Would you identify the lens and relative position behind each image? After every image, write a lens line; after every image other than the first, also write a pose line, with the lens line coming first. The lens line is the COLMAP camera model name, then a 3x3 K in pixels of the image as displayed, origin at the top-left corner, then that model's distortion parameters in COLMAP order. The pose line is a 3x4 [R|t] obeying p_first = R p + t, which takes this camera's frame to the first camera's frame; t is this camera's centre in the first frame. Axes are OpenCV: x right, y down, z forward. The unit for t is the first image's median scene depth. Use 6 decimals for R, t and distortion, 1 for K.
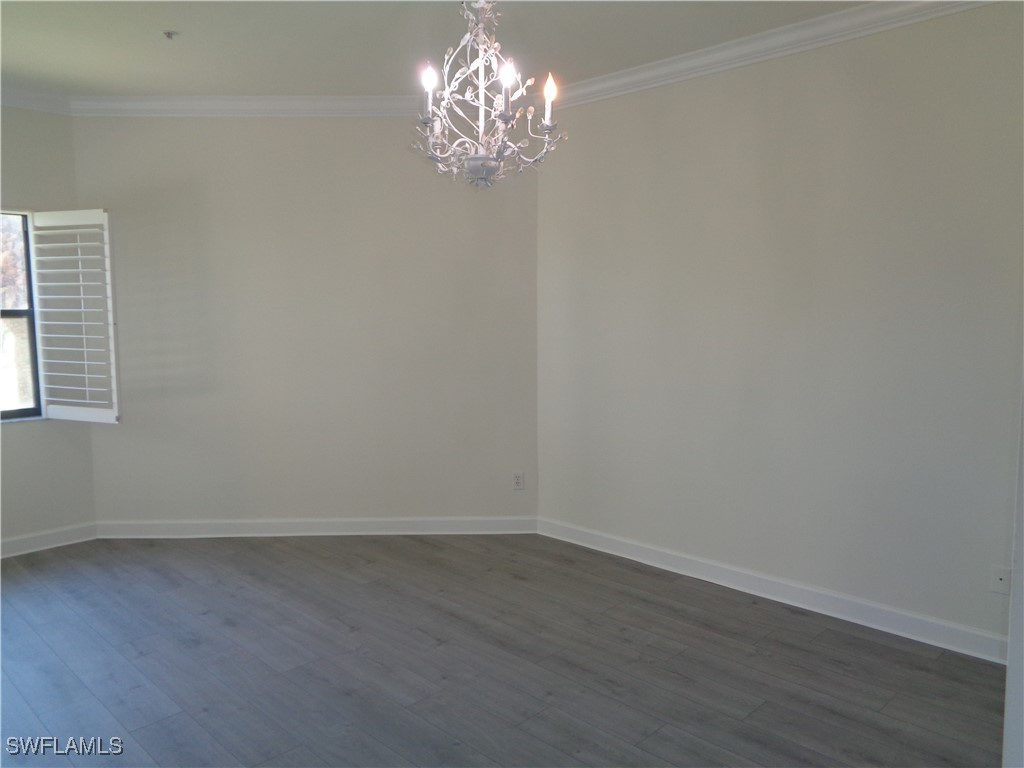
lens RADIAL K [[767.8, 0, 512.0], [0, 767.8, 384.0], [0, 0, 1]] dist [0.003925, 0.001637]
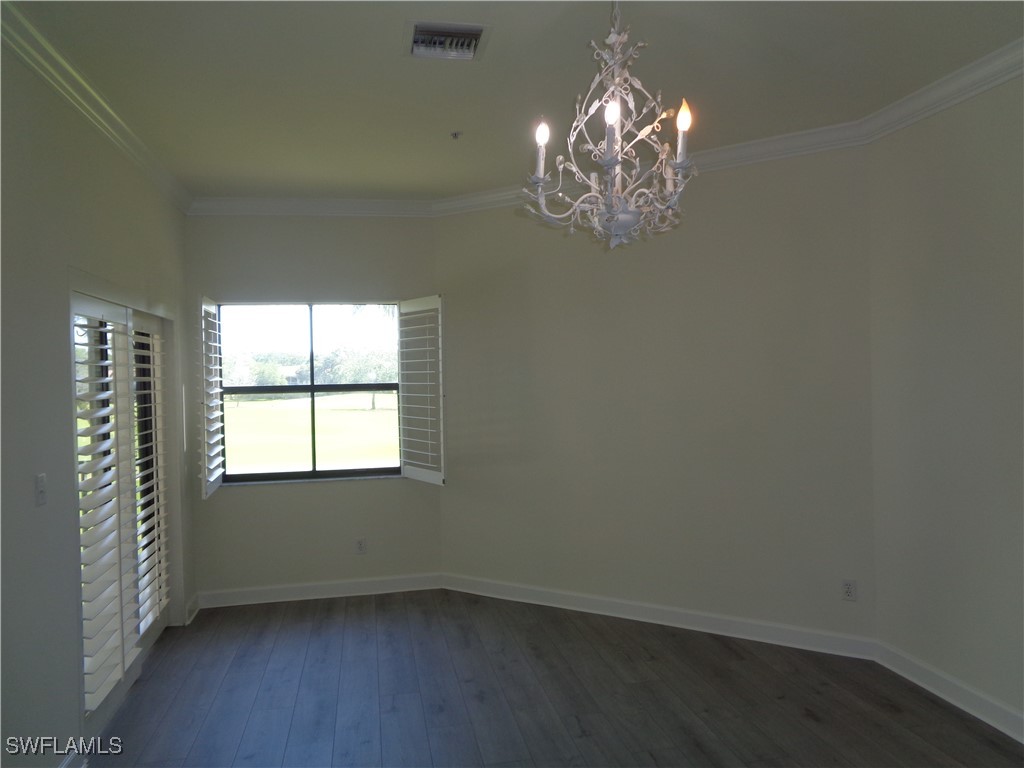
lens RADIAL K [[767.8, 0, 512.0], [0, 767.8, 384.0], [0, 0, 1]] dist [0.003925, 0.001637]
pose [[0.827213, -0.007757, -0.561835, 0.191784], [-0.037566, 0.996904, -0.069074, -0.022328], [0.560632, 0.078244, 0.824360, 0.137408]]
